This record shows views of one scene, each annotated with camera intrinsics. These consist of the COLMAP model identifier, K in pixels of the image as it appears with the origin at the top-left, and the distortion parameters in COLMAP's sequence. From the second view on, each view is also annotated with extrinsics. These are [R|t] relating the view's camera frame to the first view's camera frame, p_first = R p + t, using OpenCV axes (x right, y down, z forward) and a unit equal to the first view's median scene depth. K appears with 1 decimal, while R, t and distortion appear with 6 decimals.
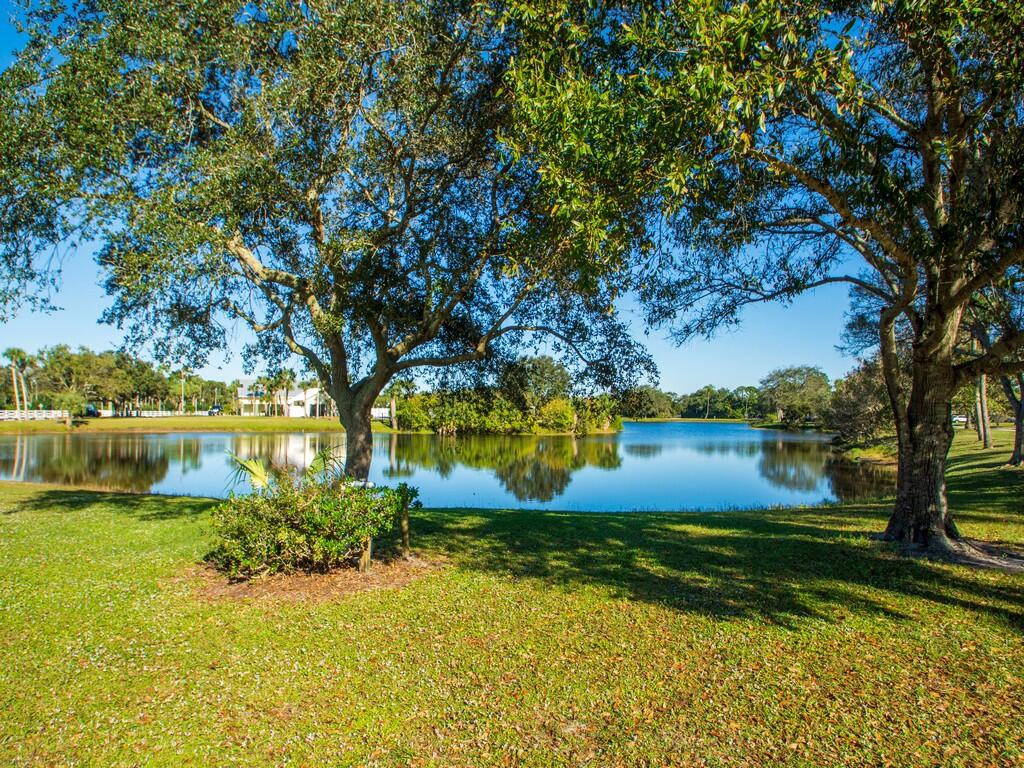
lens RADIAL K [[624.5, 0, 509.2], [0, 624.5, 386.2], [0, 0, 1]] dist [-0.003351, -0.001136]
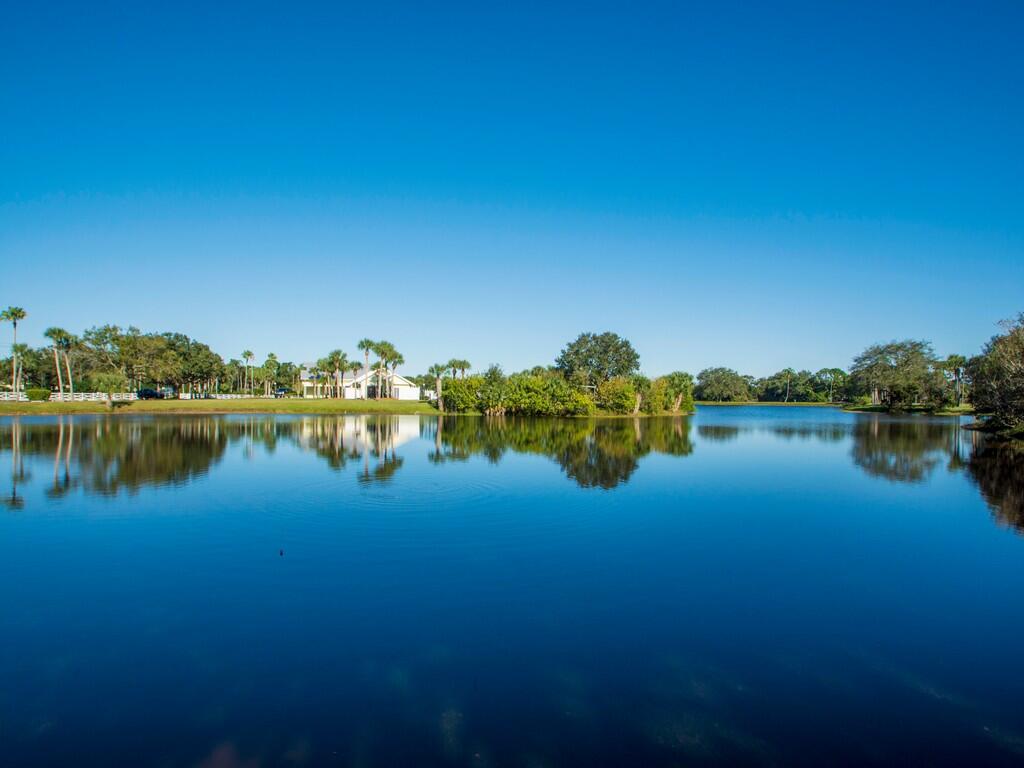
lens RADIAL K [[544.3, 0, 516.7], [0, 544.3, 383.3], [0, 0, 1]] dist [0.015888, 0.000358]
pose [[0.989976, -0.006558, -0.141083, 0.039540], [0.008381, 0.999889, 0.012329, 0.016828], [0.140986, -0.013388, 0.989921, 0.188068]]
